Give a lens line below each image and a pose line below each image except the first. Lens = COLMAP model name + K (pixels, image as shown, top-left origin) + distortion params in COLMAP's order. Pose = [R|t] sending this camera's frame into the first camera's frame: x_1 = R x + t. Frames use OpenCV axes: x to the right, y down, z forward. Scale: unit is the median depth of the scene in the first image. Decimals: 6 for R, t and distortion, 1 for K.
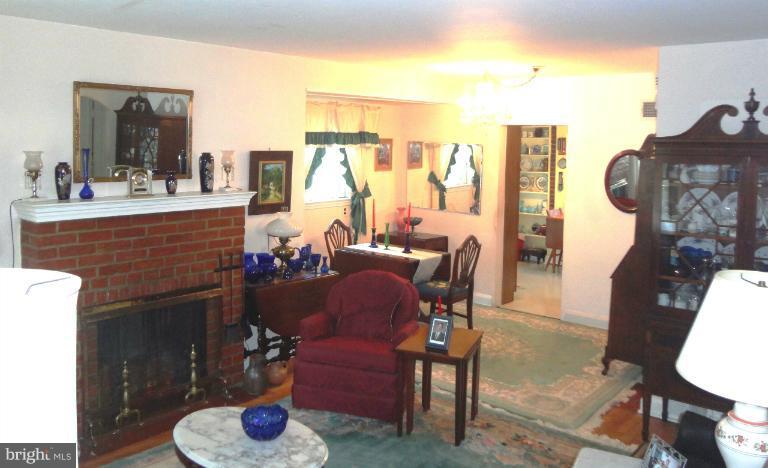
lens RADIAL K [[663.1, 0, 387.2], [0, 663.1, 198.5], [0, 0, 1]] dist [-0.016555, 0.015747]
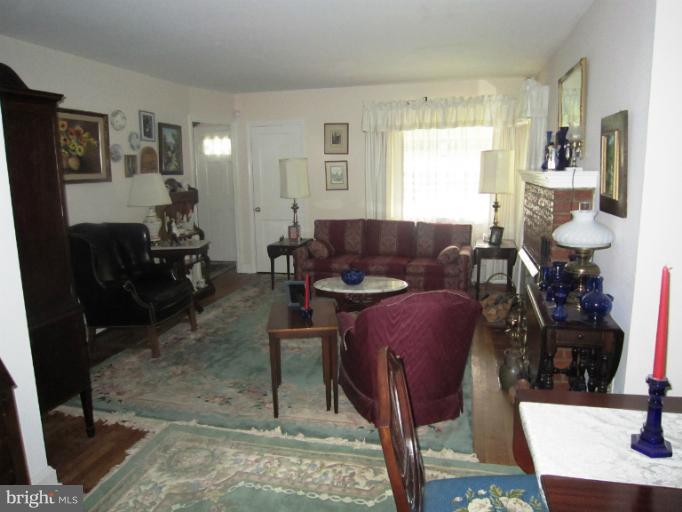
lens RADIAL K [[487.5, 0, 343.8], [0, 487.5, 255.2], [0, 0, 1]] dist [-0.055723, 0.030753]
pose [[-0.901492, 0.072793, -0.426630, 0.292972], [-0.039035, 0.968061, 0.247658, -0.049554], [0.431031, 0.239915, -0.869858, 1.447968]]
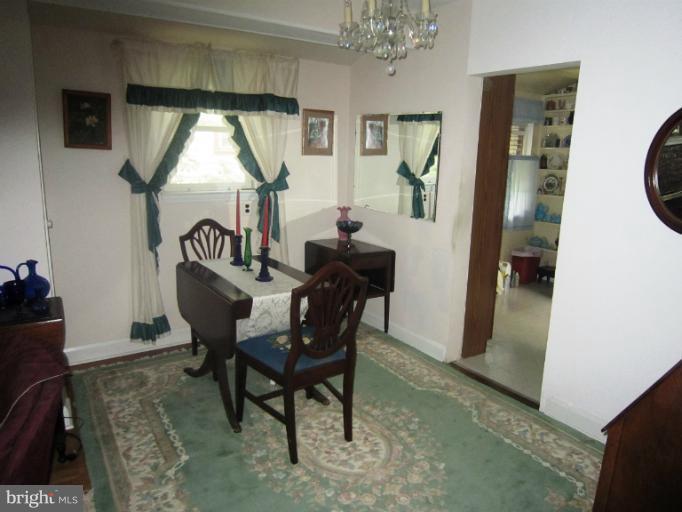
lens RADIAL K [[487.5, 0, 341.2], [0, 487.5, 259.5], [0, 0, 1]] dist [-0.055723, 0.030753]
pose [[0.953189, 0.072957, -0.293440, 0.294180], [-0.038558, 0.991860, 0.121352, 0.009664], [0.299905, -0.104357, 0.948244, 0.783399]]
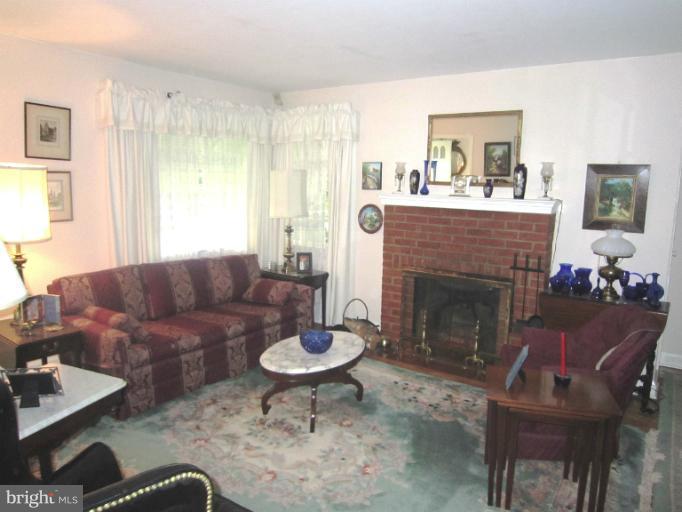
lens RADIAL K [[487.5, 0, 346.8], [0, 487.5, 255.5], [0, 0, 1]] dist [-0.055723, 0.030753]
pose [[0.097017, 0.134884, -0.986100, 0.517406], [-0.112739, 0.985887, 0.123763, 0.016190], [0.988877, 0.099165, 0.110855, 0.603979]]
